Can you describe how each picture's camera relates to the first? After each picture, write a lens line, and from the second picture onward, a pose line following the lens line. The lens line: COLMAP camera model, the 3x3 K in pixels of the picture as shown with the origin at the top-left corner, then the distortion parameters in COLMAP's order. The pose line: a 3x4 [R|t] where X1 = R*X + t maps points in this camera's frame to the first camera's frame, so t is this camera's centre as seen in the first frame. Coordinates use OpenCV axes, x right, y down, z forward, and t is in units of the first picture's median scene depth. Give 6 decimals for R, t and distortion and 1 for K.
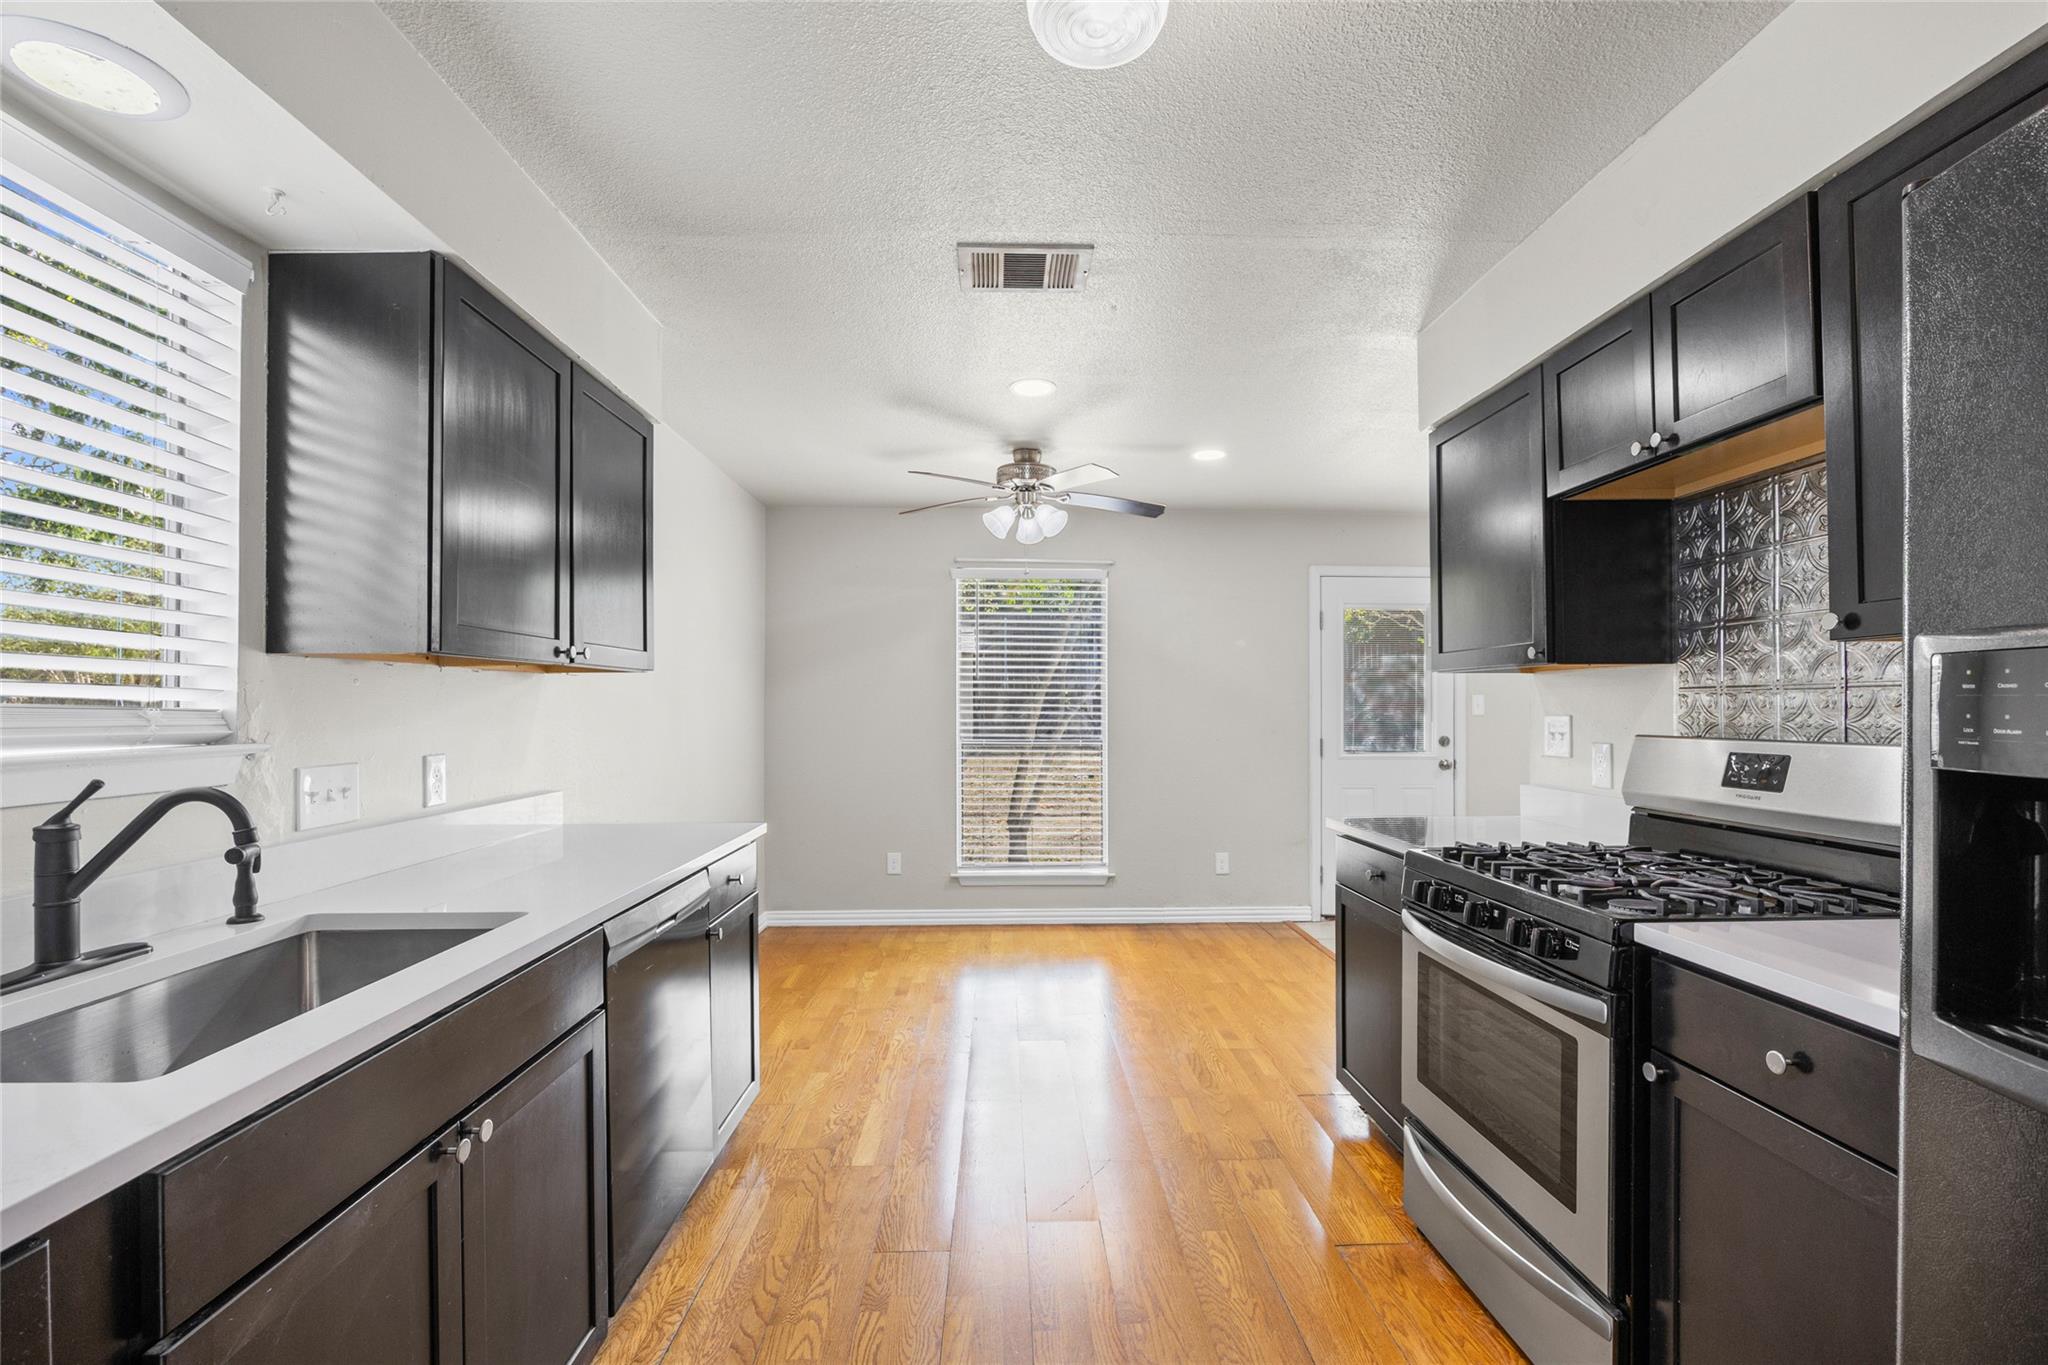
lens RADIAL K [[943.2, 0, 1024.1], [0, 943.2, 697.3], [0, 0, 1]] dist [0.000149, 0.000001]
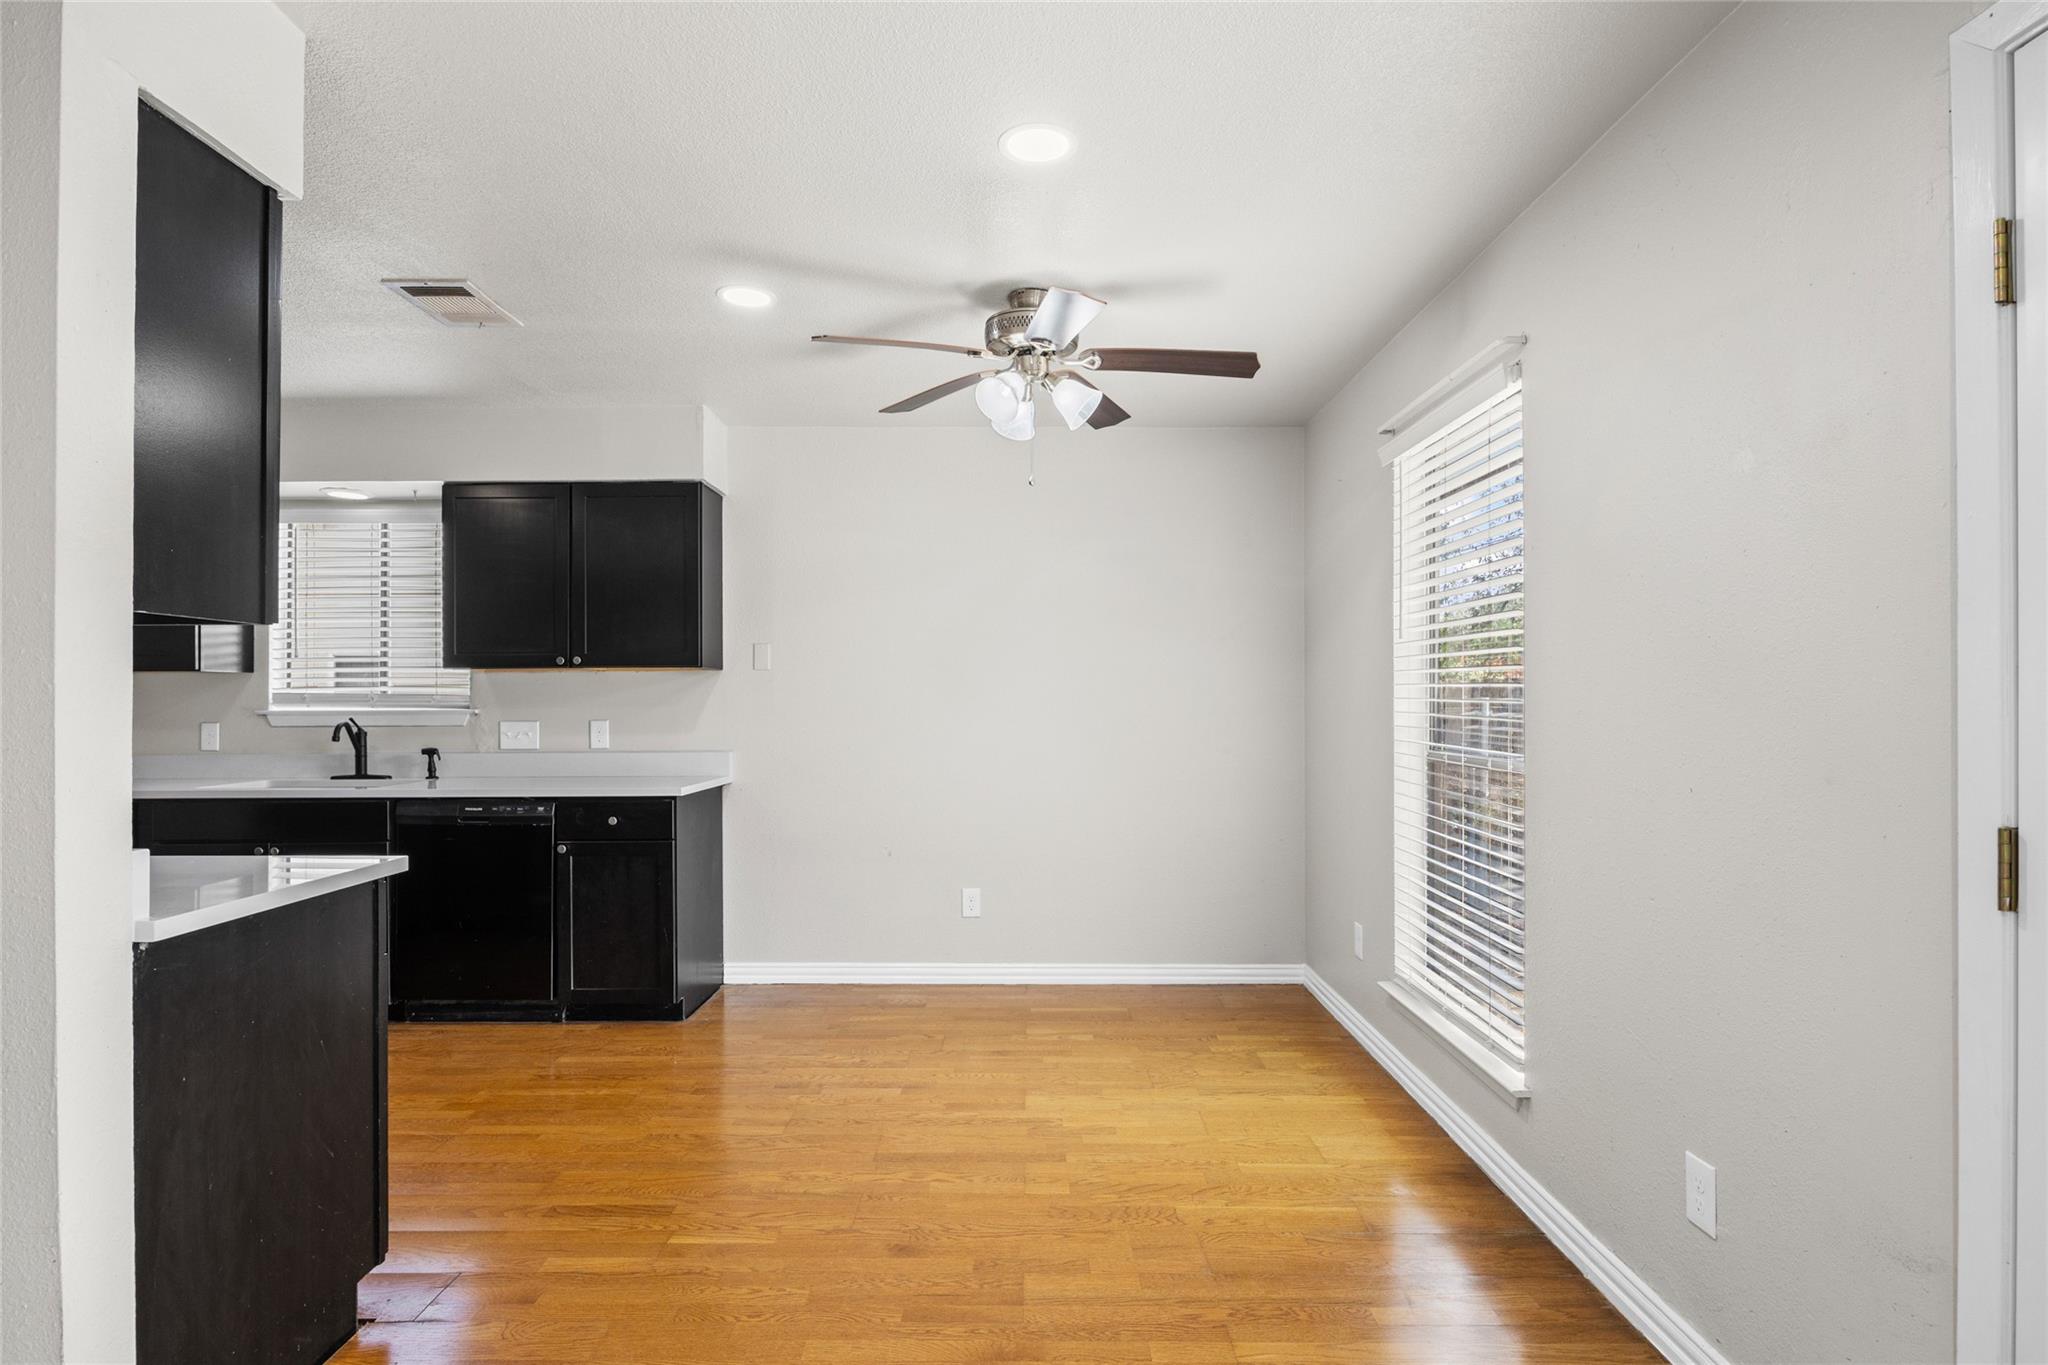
lens RADIAL K [[1027.0, 0, 1023.3], [0, 1027.0, 691.0], [0, 0, 1]] dist [-0.000663, 0.000128]
pose [[-0.028184, -0.004051, -0.999595, 0.820743], [0.007514, 0.999963, -0.004264, 0.011437], [0.999575, -0.007632, -0.028152, 1.159475]]
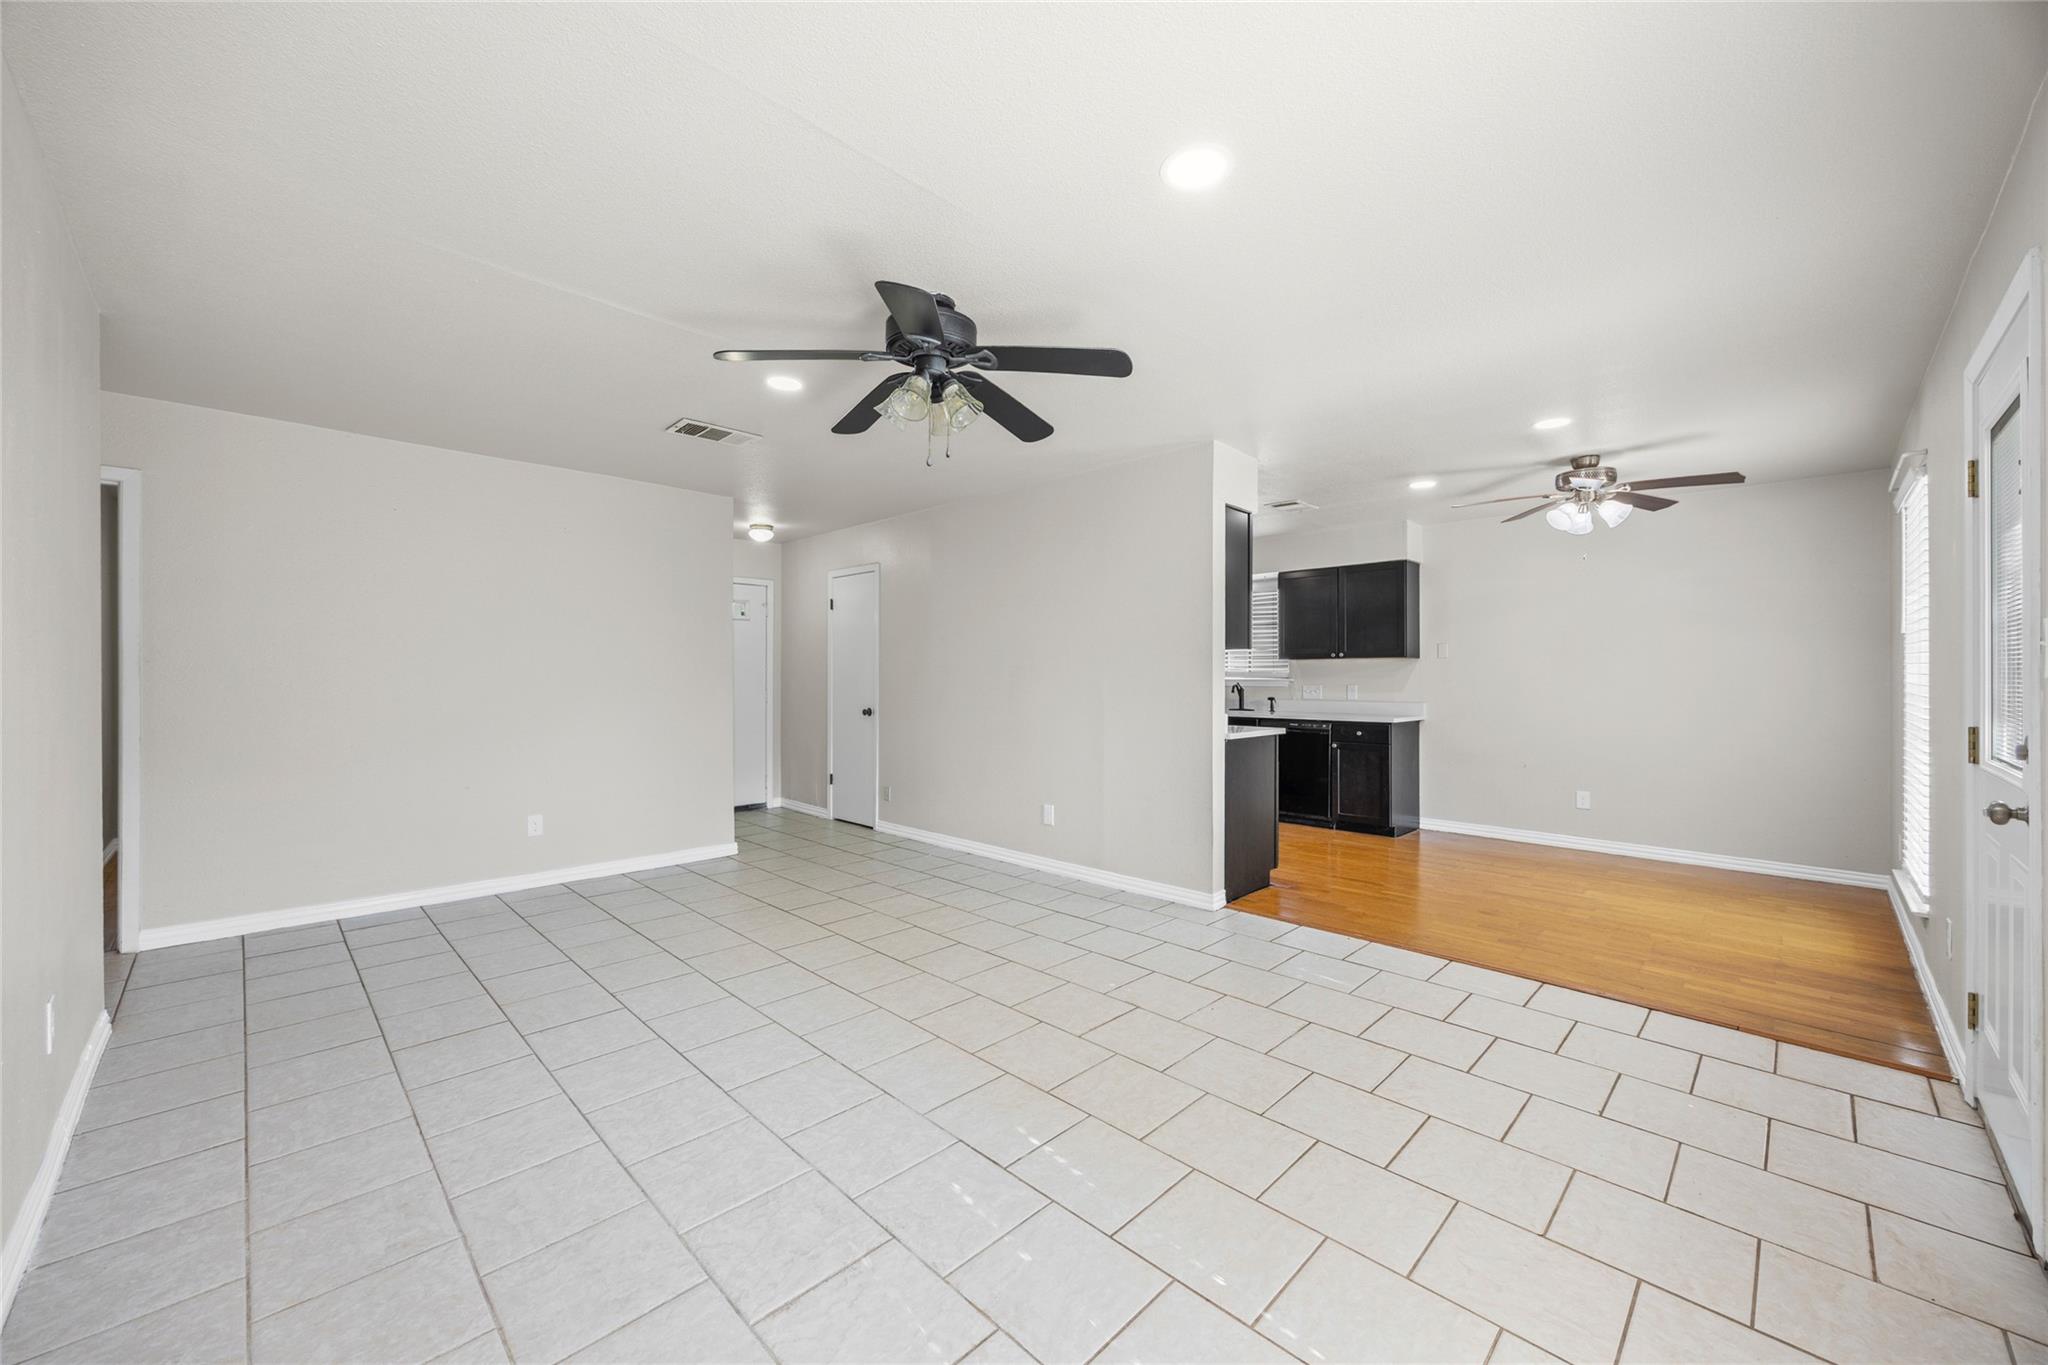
lens RADIAL K [[790.3, 0, 1016.2], [0, 790.3, 677.3], [0, 0, 1]] dist [-0.001524, -0.000207]
pose [[-0.730180, 0.002401, -0.683251, 1.438261], [0.003691, 0.999993, -0.000431, 0.017915], [0.683245, -0.002837, -0.730183, 1.427834]]
